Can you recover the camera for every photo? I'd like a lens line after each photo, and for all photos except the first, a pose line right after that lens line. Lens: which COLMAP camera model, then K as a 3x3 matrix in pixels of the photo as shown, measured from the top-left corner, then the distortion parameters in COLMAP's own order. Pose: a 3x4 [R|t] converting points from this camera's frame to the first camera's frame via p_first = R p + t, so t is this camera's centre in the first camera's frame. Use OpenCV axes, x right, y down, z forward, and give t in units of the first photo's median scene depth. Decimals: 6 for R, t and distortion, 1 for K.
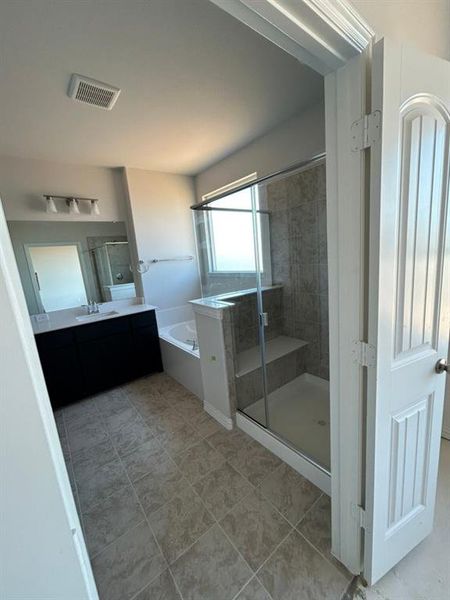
lens RADIAL K [[247.0, 0, 225.0], [0, 247.0, 300.0], [0, 0, 1]] dist [-0.008153, 0.000309]
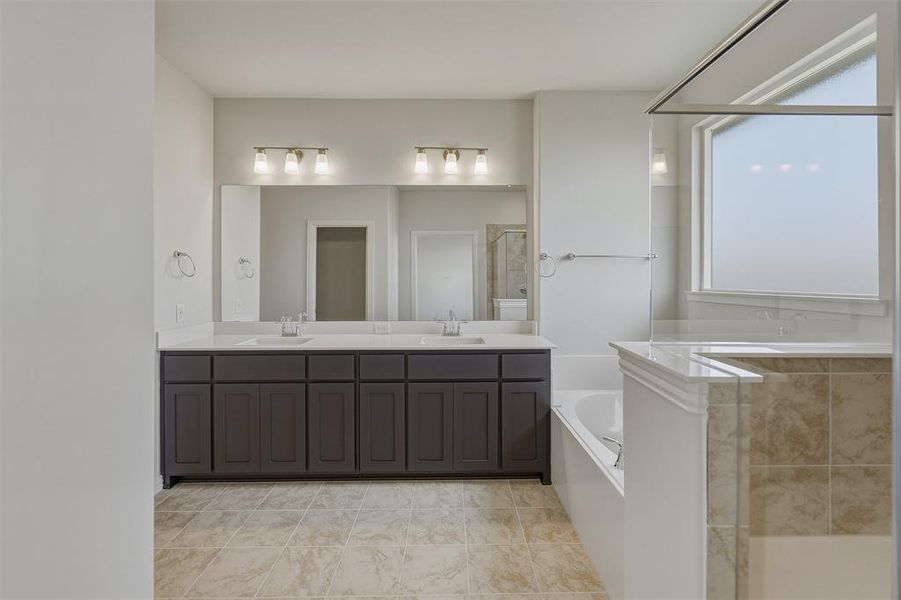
lens RADIAL K [[385.9, 0, 448.1], [0, 385.9, 278.7], [0, 0, 1]] dist [0.004518, 0.000263]
pose [[0.795353, 0.084587, -0.600215, 0.006637], [-0.170375, 0.981491, -0.087447, 0.003098], [0.581709, 0.171813, 0.795044, 0.277699]]
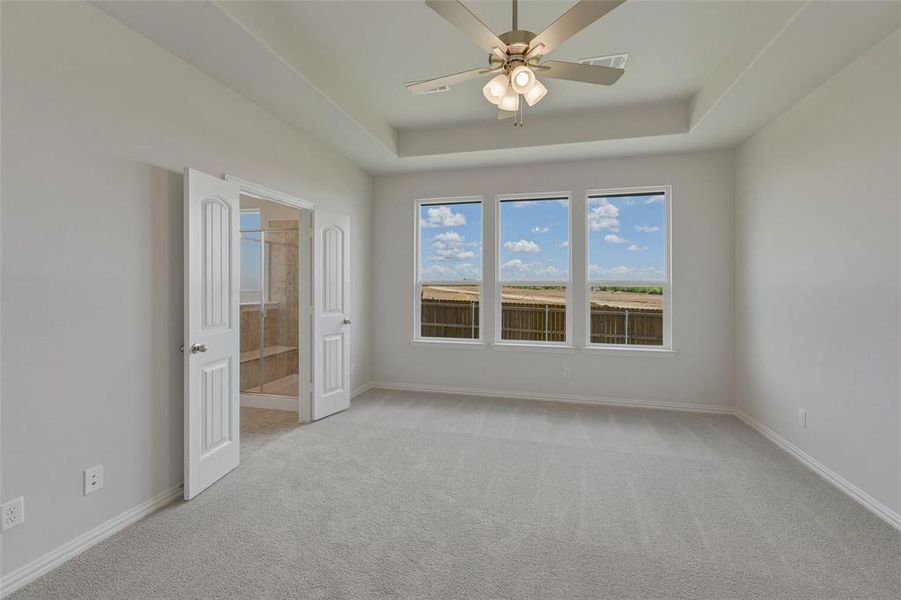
lens RADIAL K [[373.7, 0, 454.4], [0, 373.7, 284.1], [0, 0, 1]] dist [0.000785, 0.000034]
pose [[0.786397, 0.089337, 0.611227, -0.290758], [0.039017, 0.980327, -0.193484, 0.330869], [-0.616488, 0.176004, 0.767440, -1.289814]]
